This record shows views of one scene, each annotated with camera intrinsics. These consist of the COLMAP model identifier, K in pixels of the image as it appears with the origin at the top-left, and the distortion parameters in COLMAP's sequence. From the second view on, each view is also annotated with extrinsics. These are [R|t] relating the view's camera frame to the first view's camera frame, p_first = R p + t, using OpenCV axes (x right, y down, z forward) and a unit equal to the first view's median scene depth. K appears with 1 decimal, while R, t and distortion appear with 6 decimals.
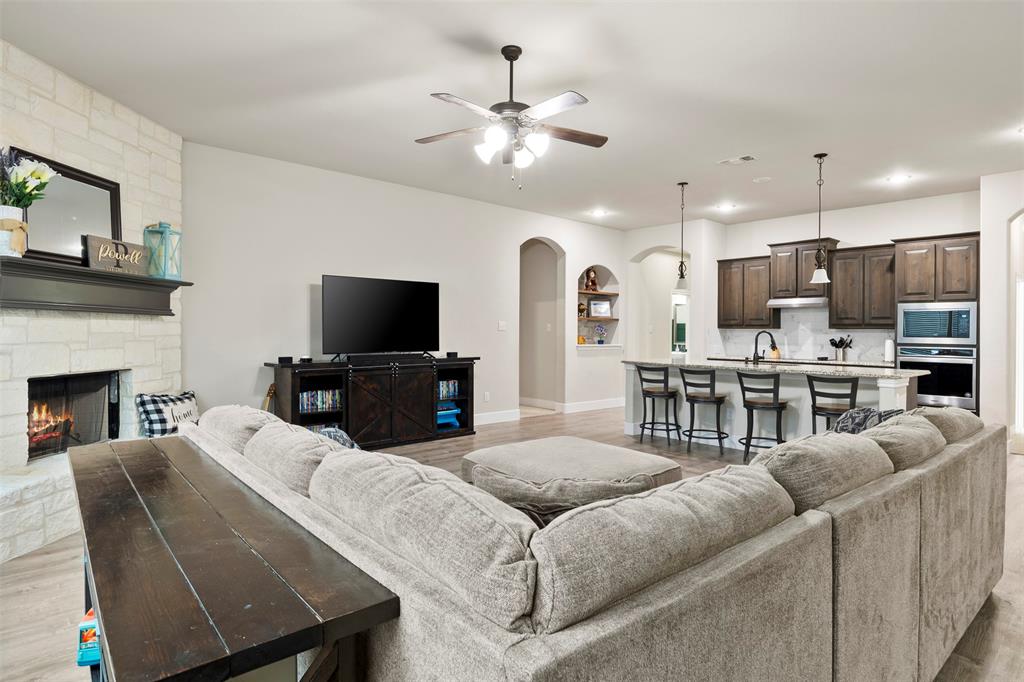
lens RADIAL K [[557.7, 0, 508.6], [0, 557.7, 327.9], [0, 0, 1]] dist [-0.006431, -0.001975]
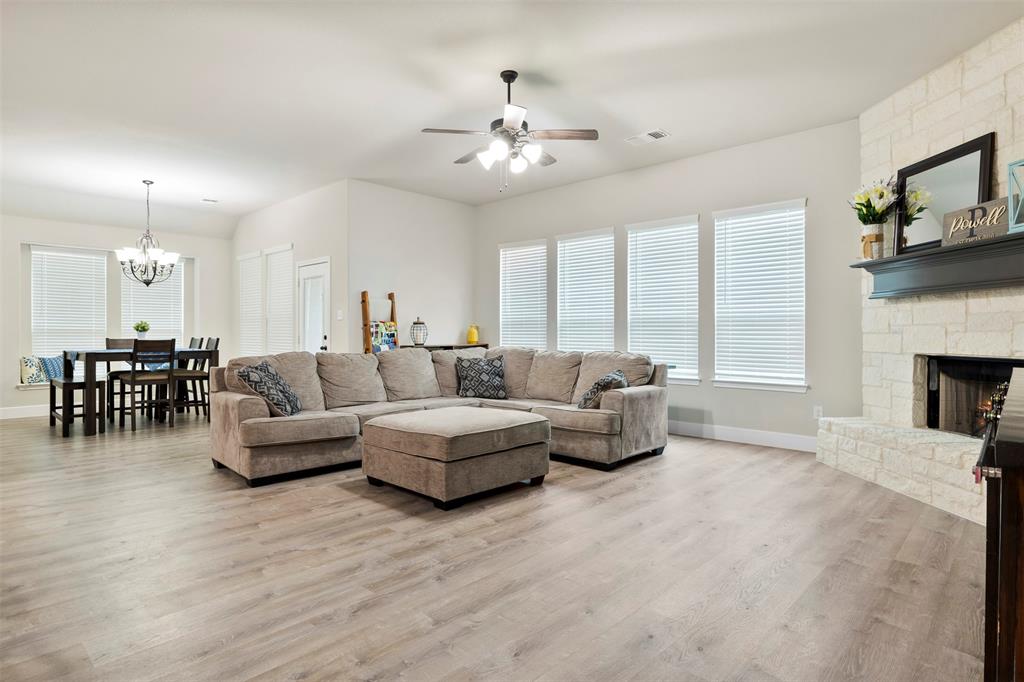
lens RADIAL K [[547.4, 0, 512.0], [0, 547.4, 341.0], [0, 0, 1]] dist [-0.007767, -0.008131]
pose [[-0.994325, -0.003735, -0.106323, 0.061768], [-0.004533, 0.999963, 0.007259, 0.031092], [0.106292, 0.007699, -0.994305, 1.106536]]
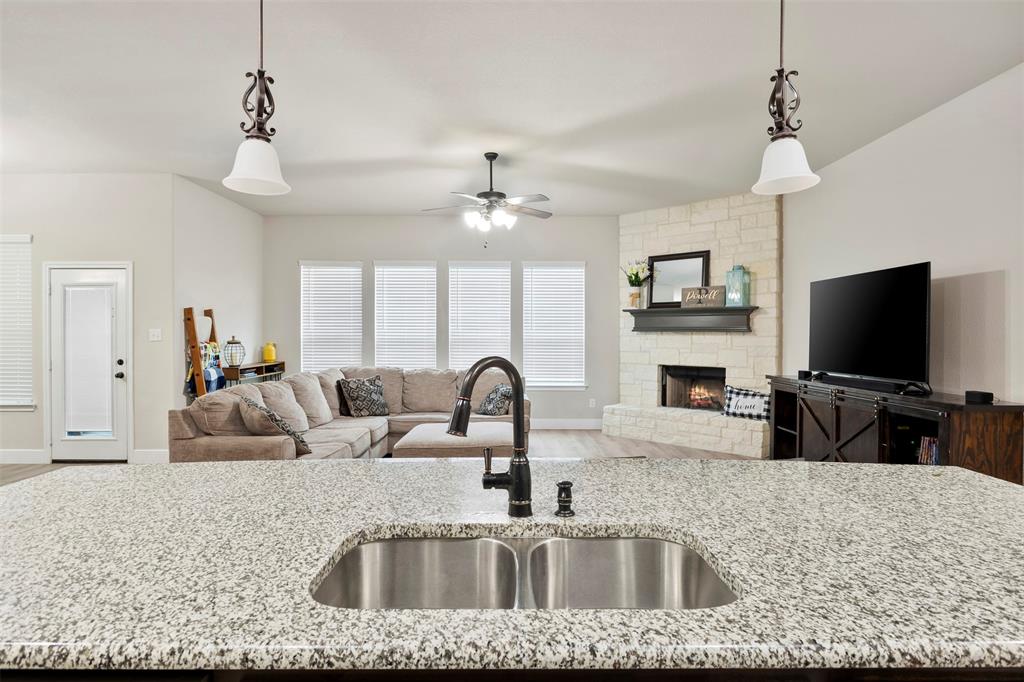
lens RADIAL K [[547.4, 0, 512.0], [0, 547.4, 341.0], [0, 0, 1]] dist [-0.007767, -0.008131]
pose [[-0.653233, 0.003468, -0.757149, 0.553859], [-0.000394, 0.999988, 0.004920, -0.003767], [0.757157, 0.003512, -0.653223, 1.025724]]
